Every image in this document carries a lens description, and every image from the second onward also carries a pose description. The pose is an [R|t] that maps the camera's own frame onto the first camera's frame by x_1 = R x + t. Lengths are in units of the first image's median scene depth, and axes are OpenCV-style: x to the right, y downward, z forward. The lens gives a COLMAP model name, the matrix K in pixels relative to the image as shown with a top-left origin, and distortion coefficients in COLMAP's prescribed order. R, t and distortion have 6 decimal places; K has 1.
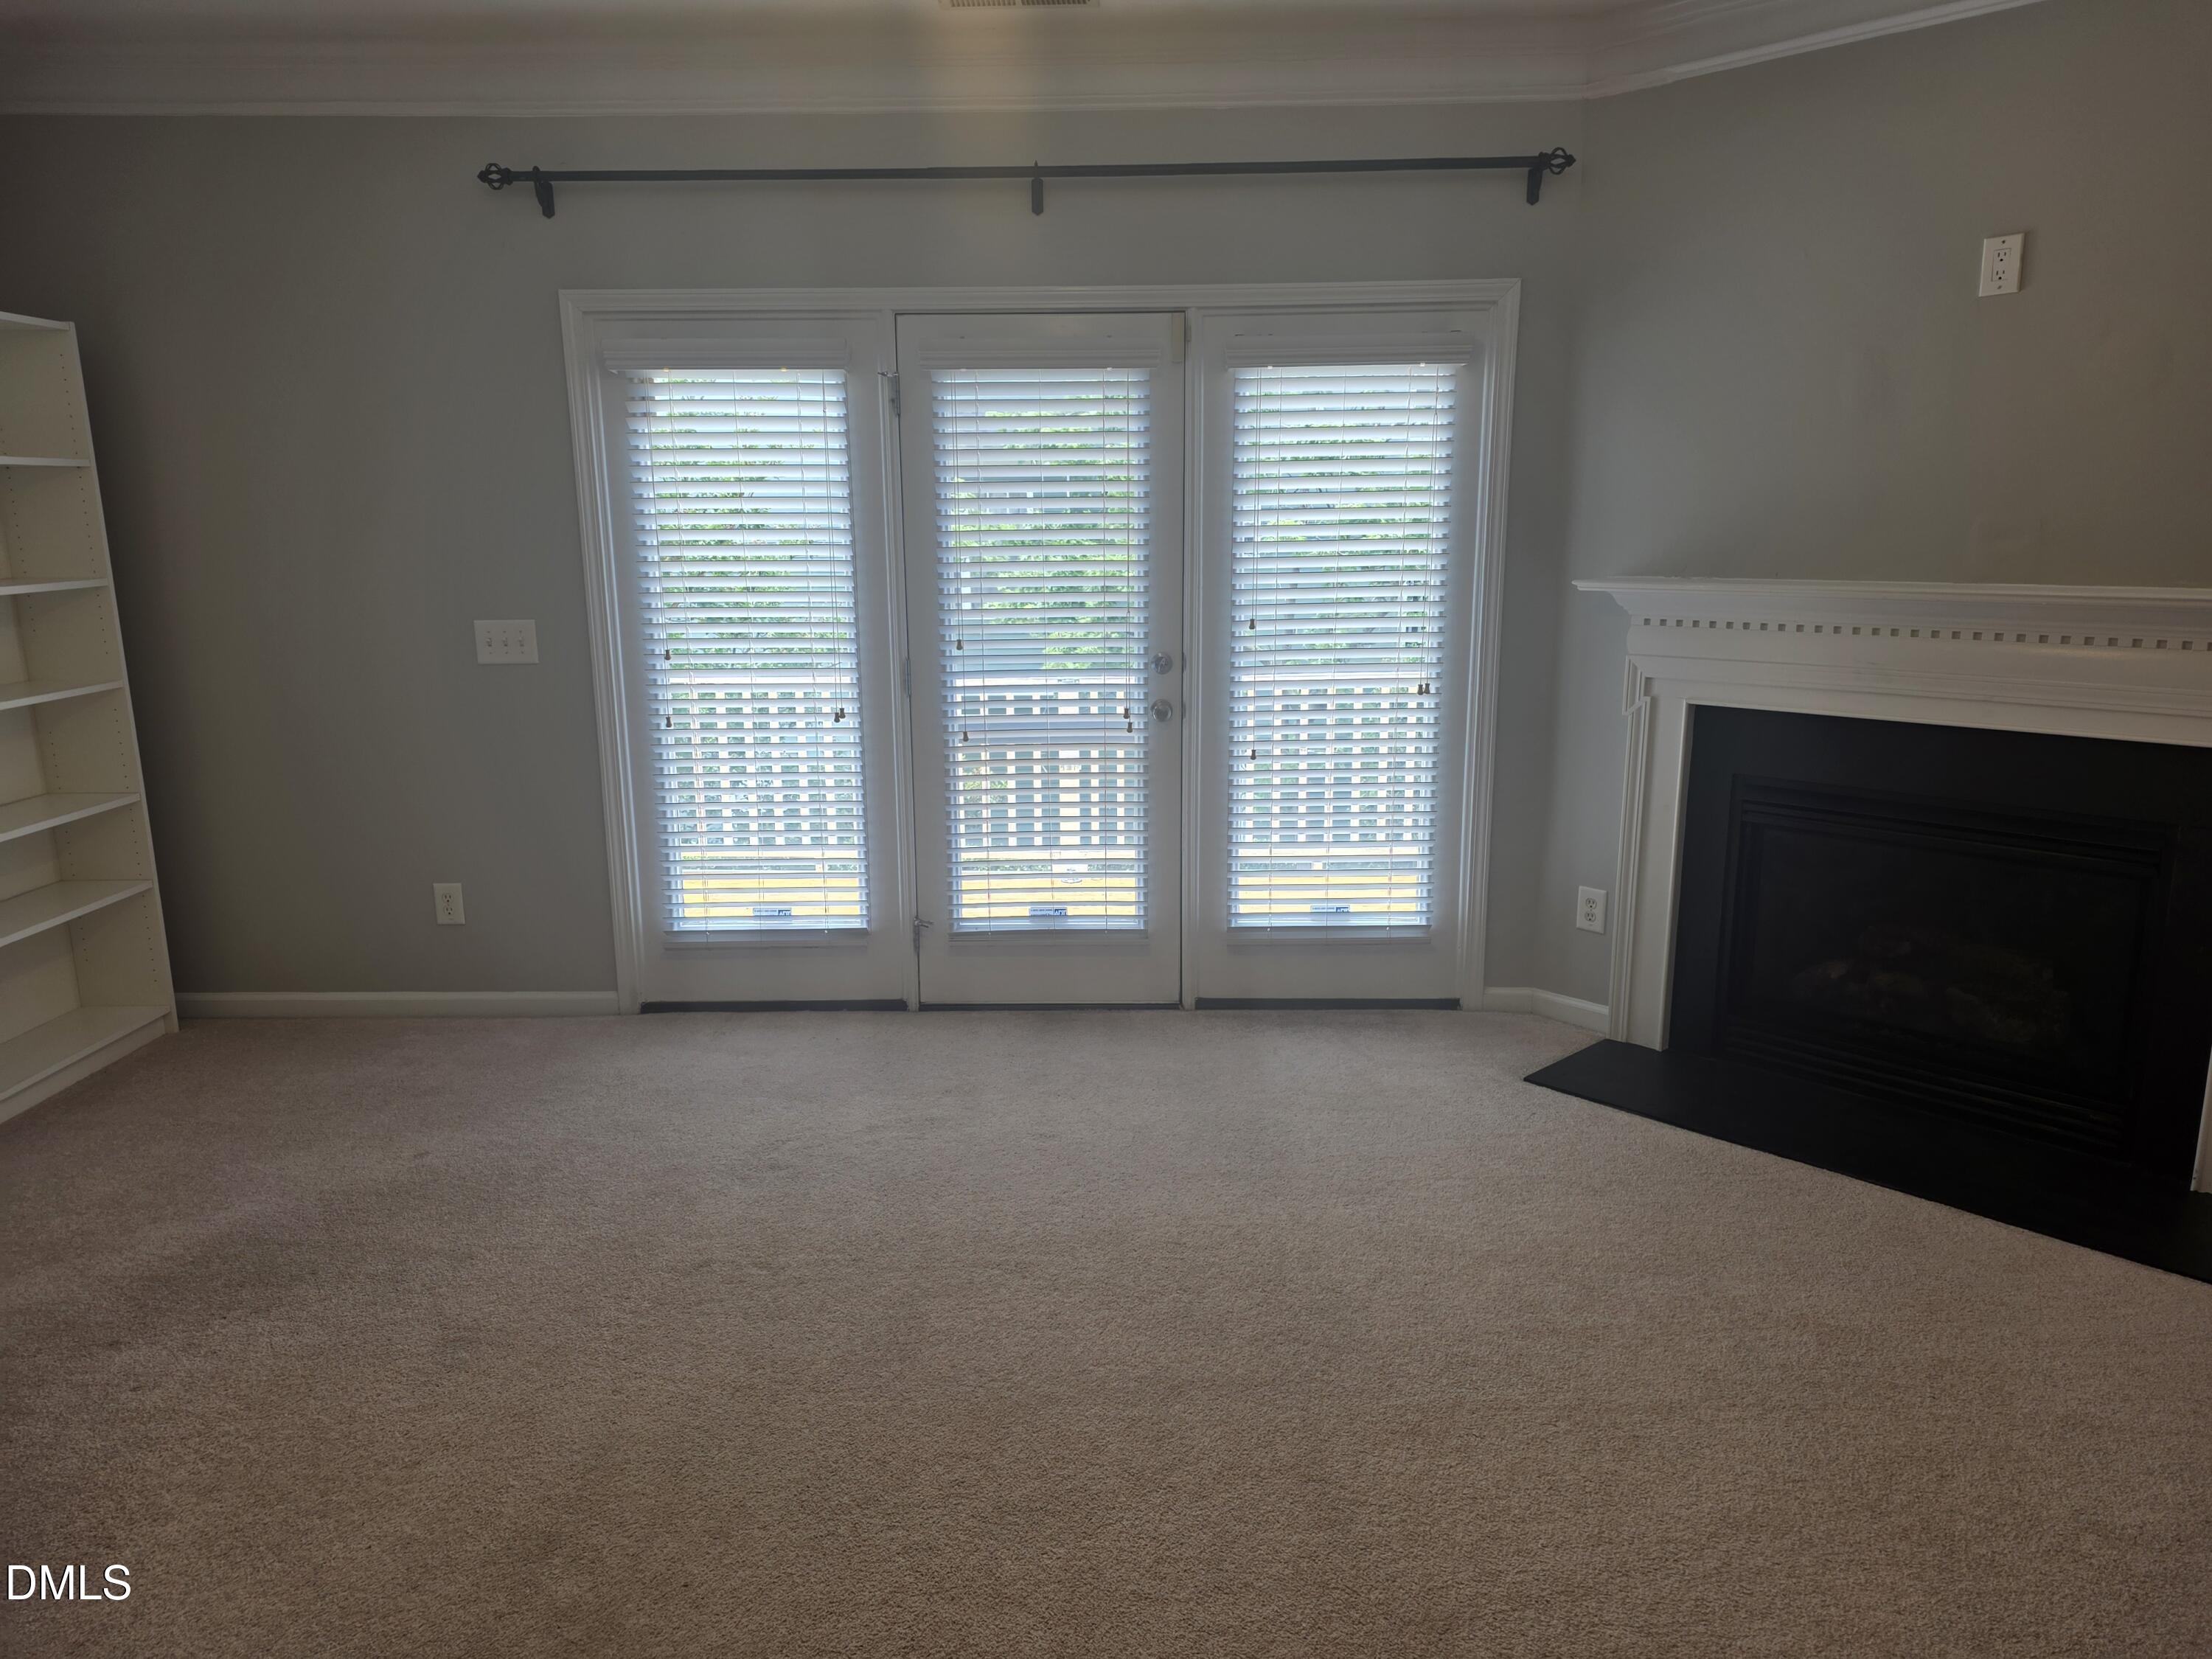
lens RADIAL K [[1479.9, 0, 1099.3], [0, 1479.9, 819.4], [0, 0, 1]] dist [0.081779, -0.091515]
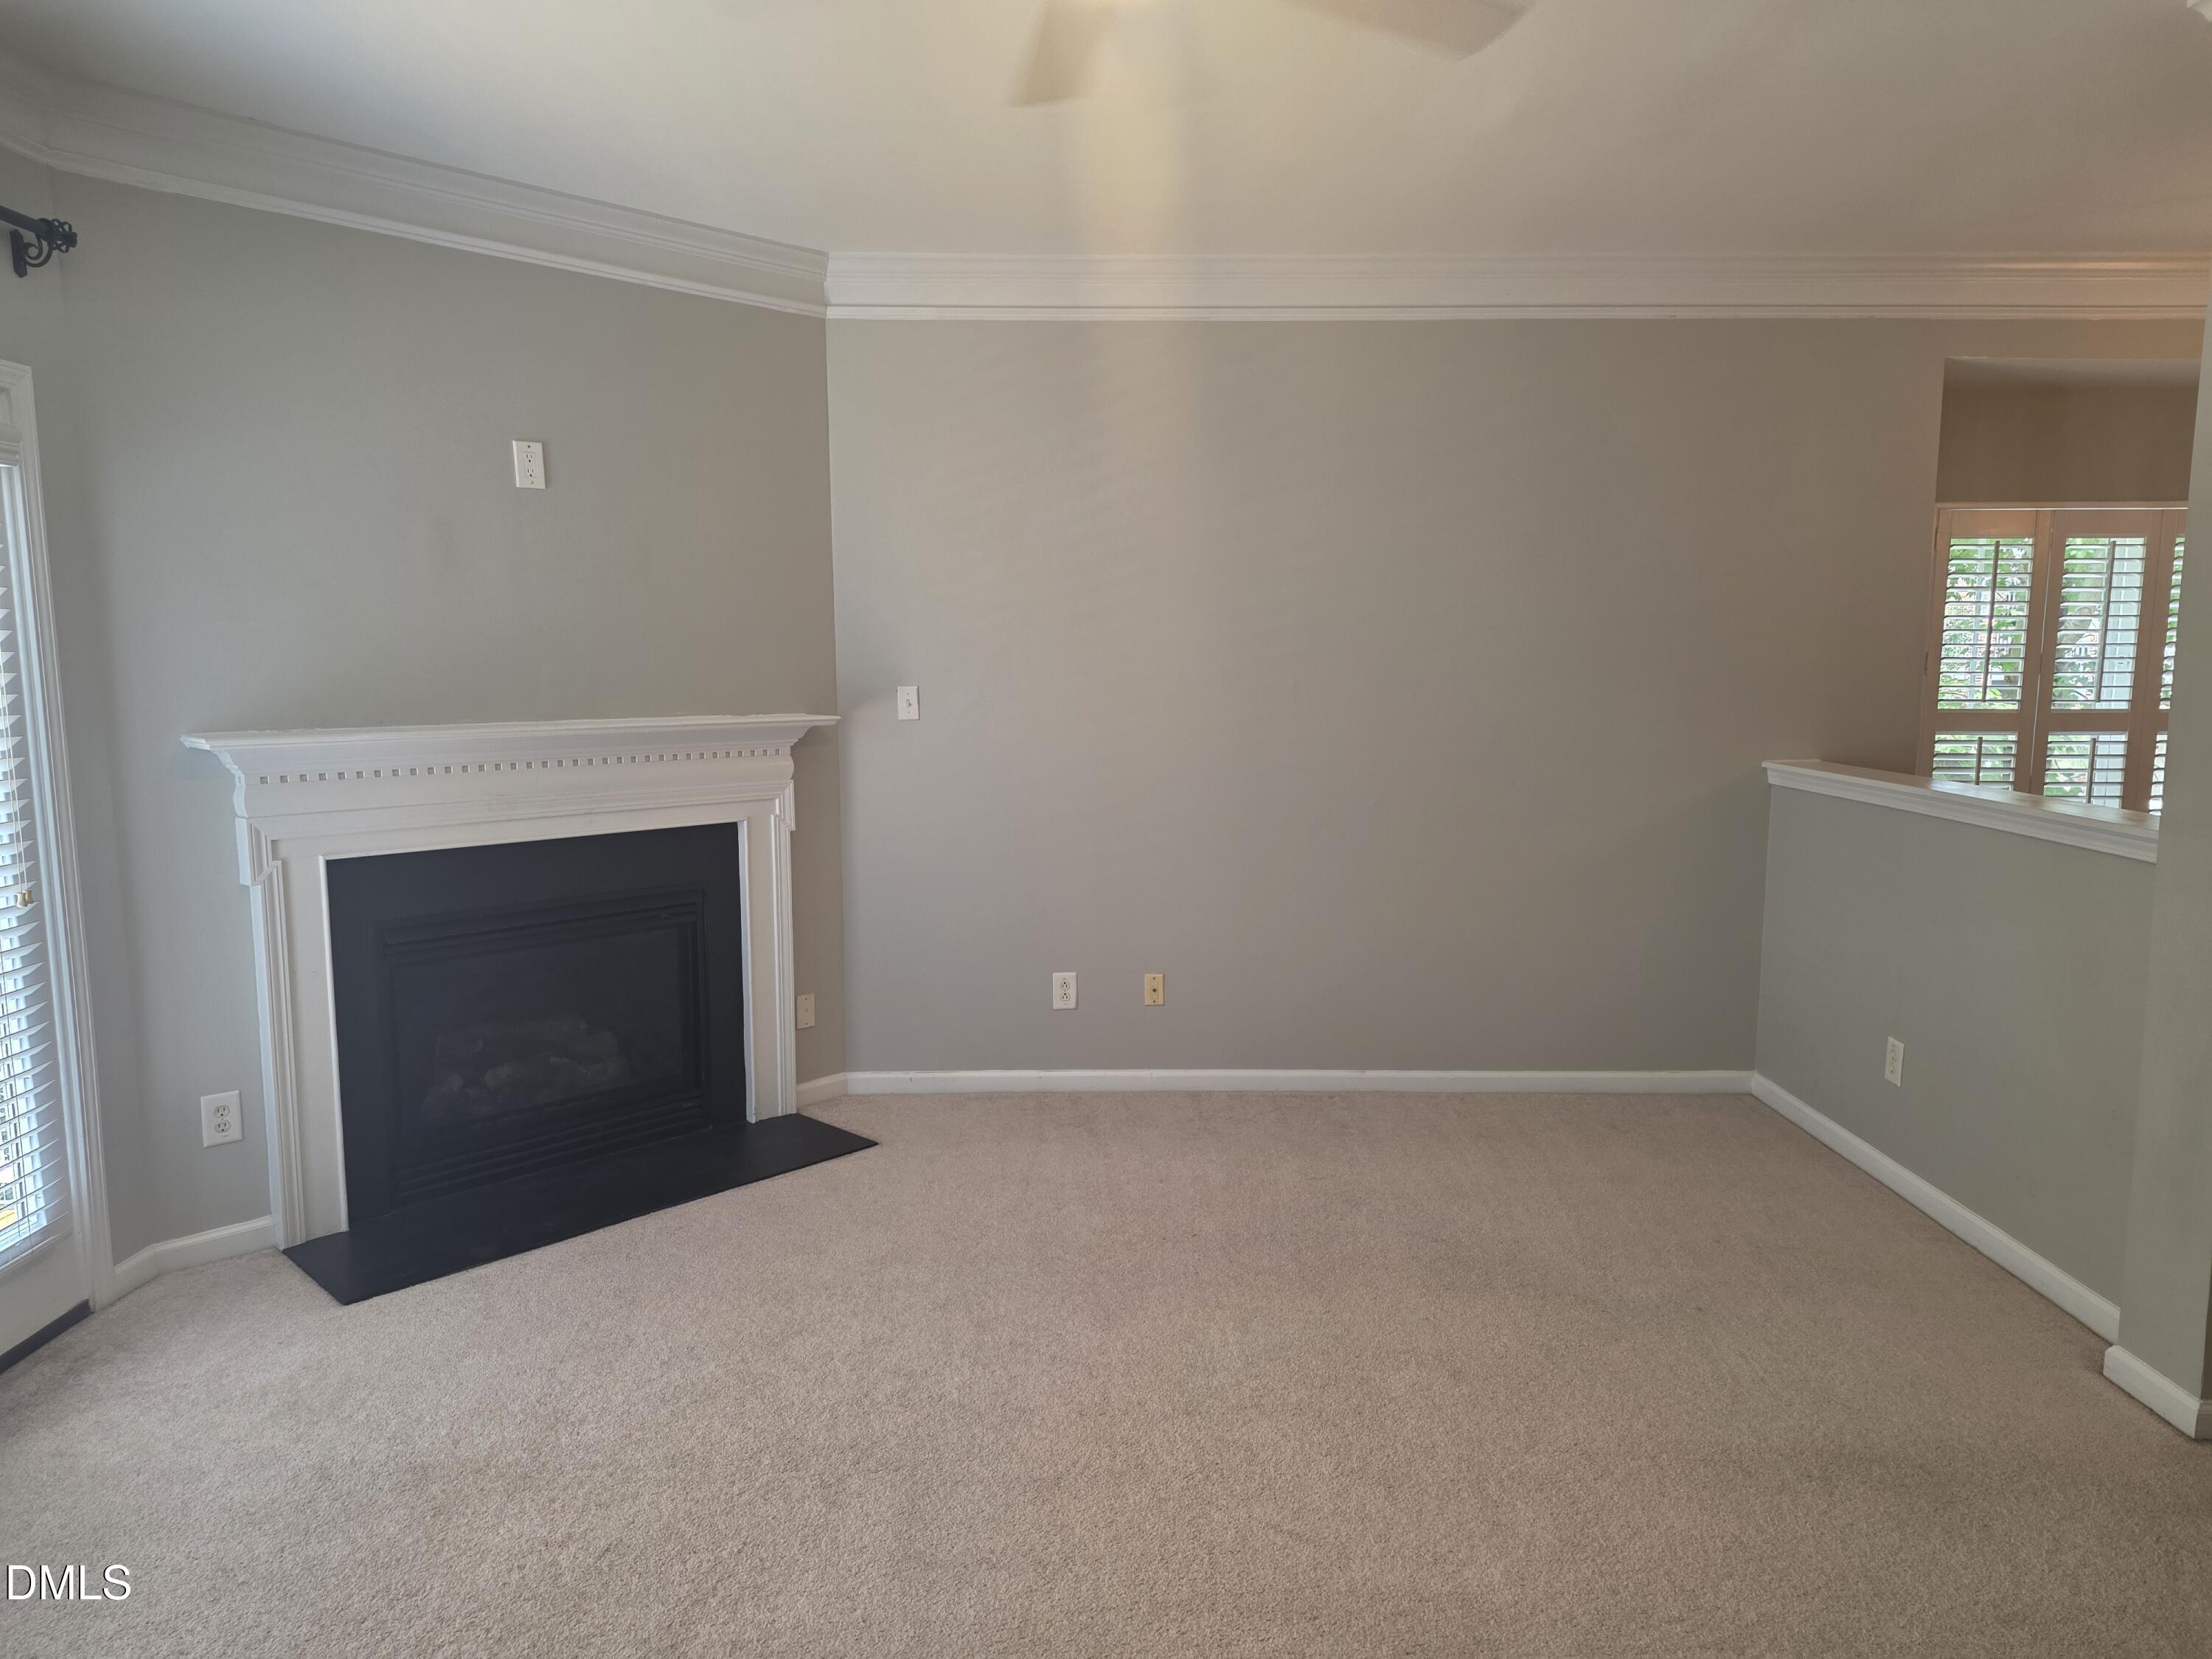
lens RADIAL K [[1458.1, 0, 1112.4], [0, 1458.1, 844.6], [0, 0, 1]] dist [0.072507, -0.054039]
pose [[-0.027012, -0.123900, 0.991927, -0.538012], [0.202681, 0.971000, 0.126805, -0.101911], [-0.978872, 0.204470, -0.001117, 0.494795]]
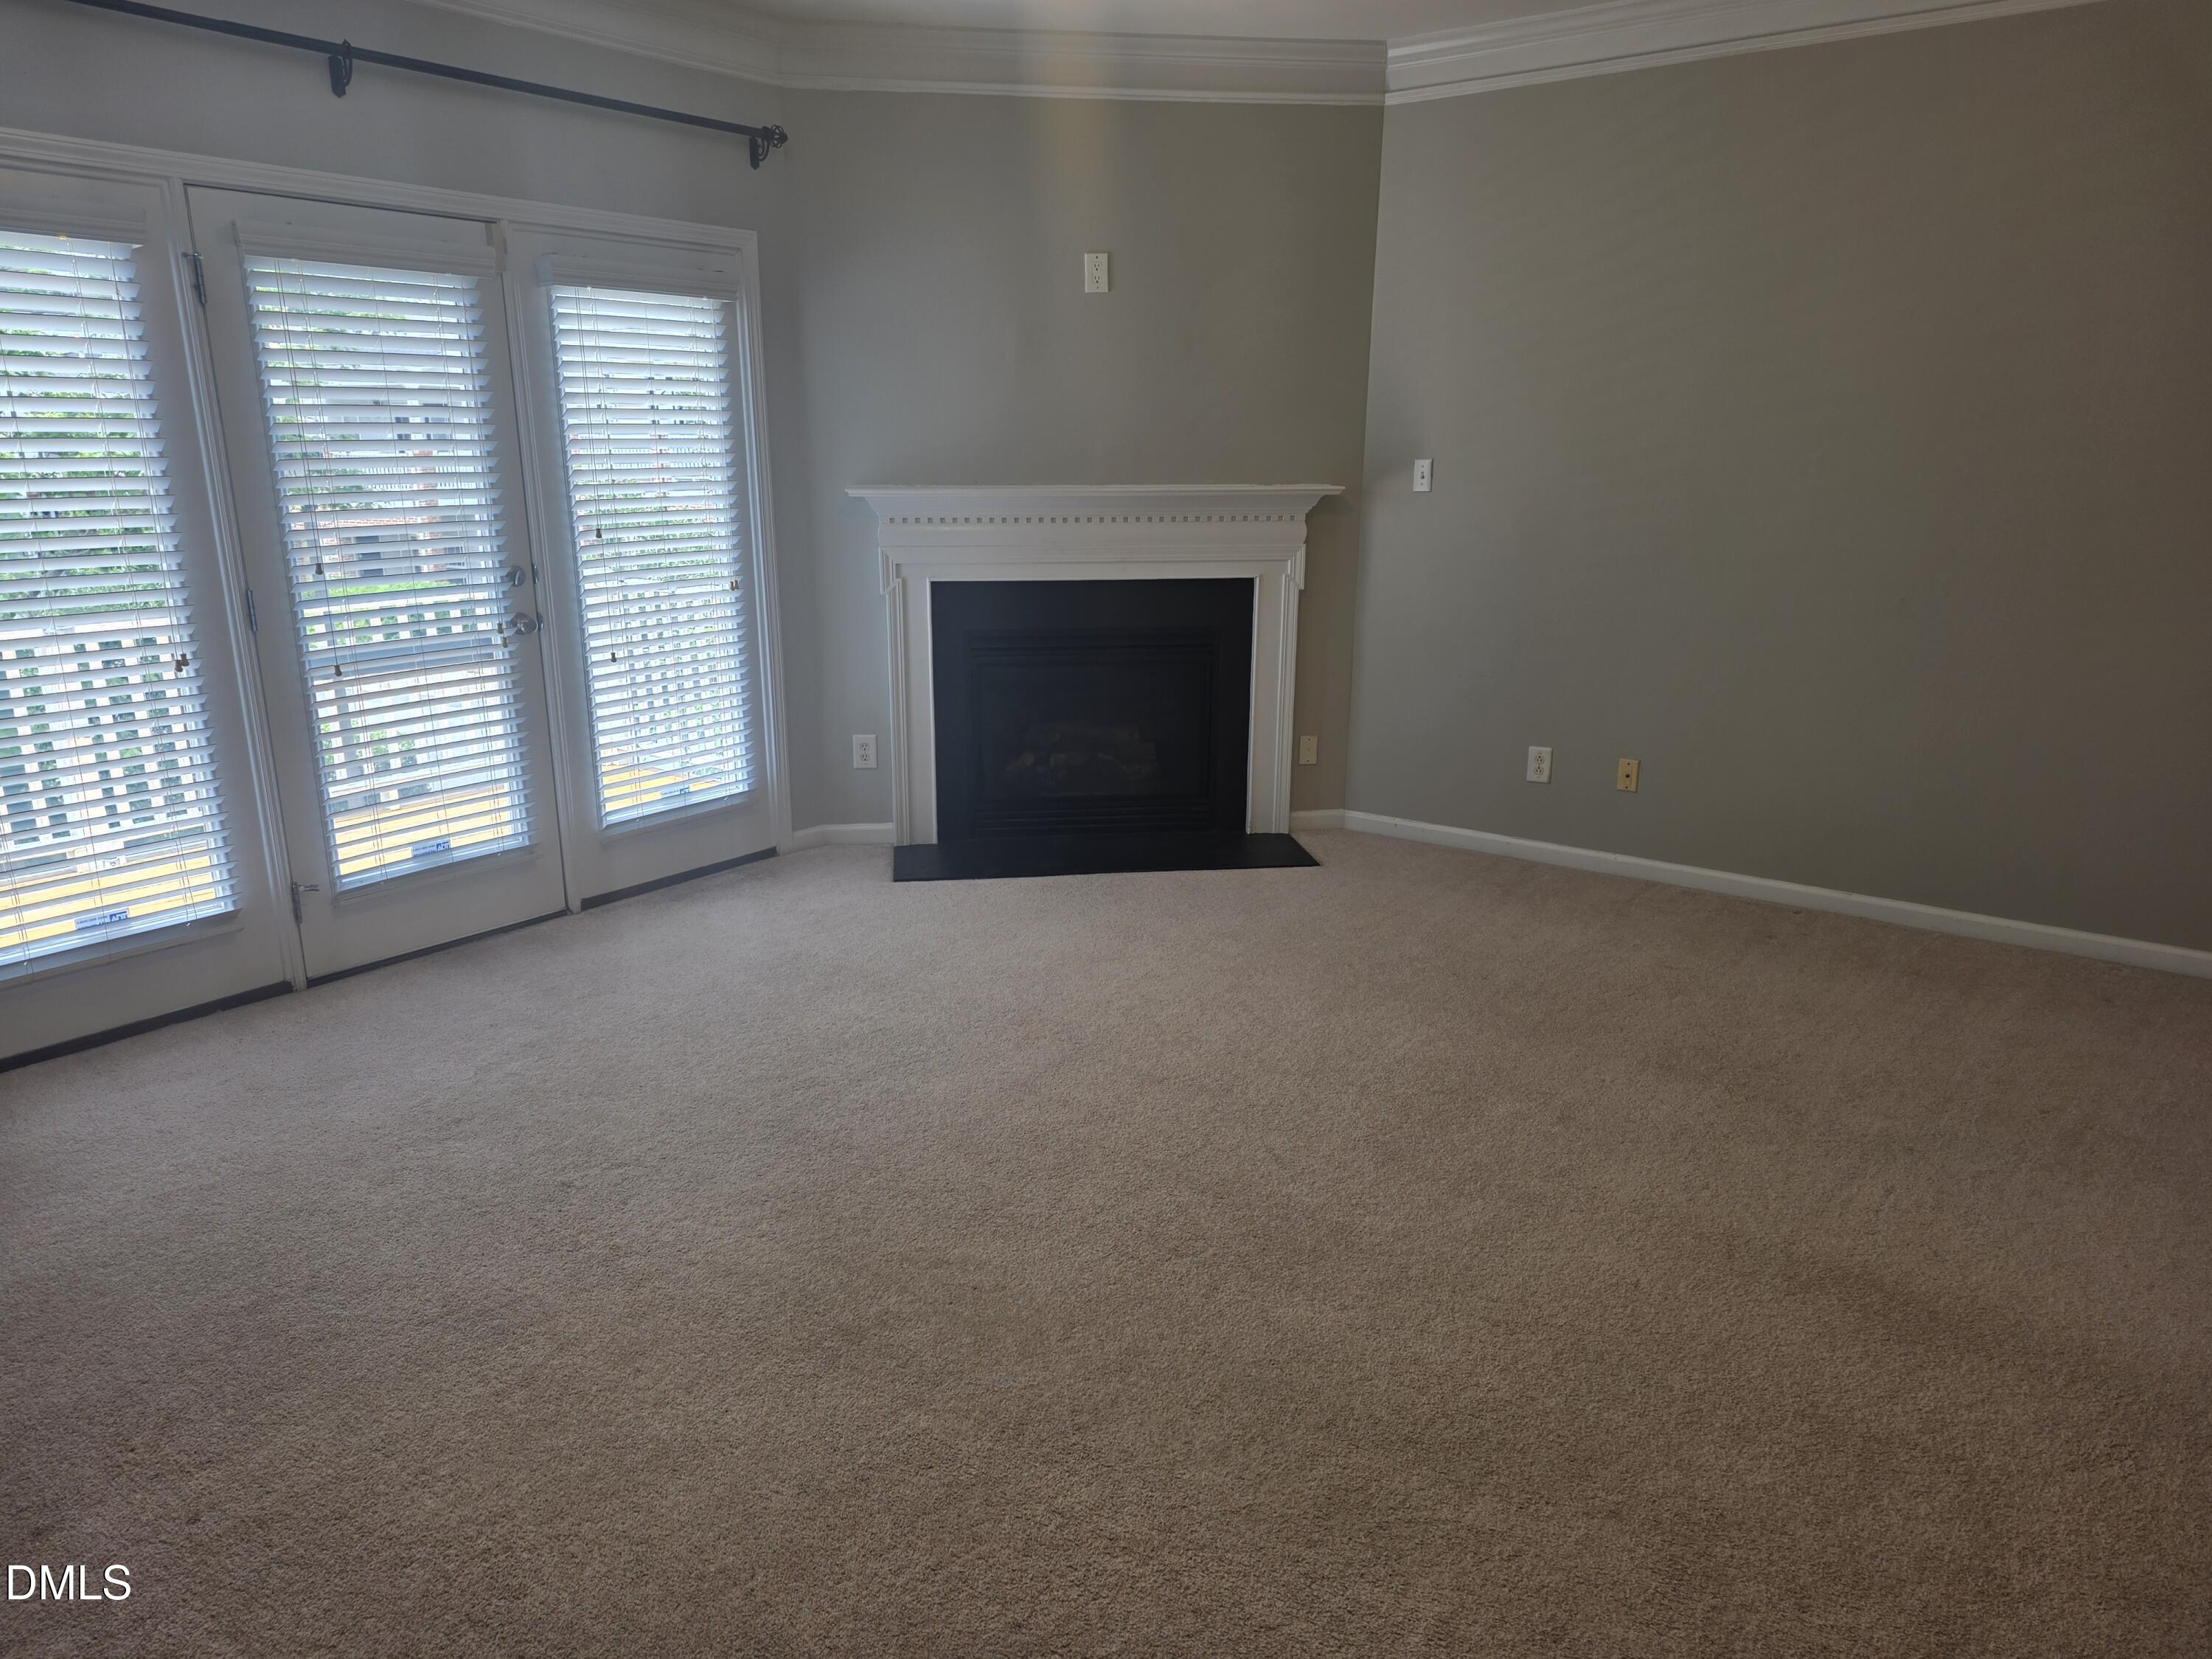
lens RADIAL K [[1469.3, 0, 1112.5], [0, 1469.3, 854.9], [0, 0, 1]] dist [0.056605, -0.050686]
pose [[0.586752, -0.212100, 0.781495, -0.578746], [0.156141, 0.976611, 0.147823, -0.006817], [-0.794570, 0.035288, 0.606146, 0.075350]]
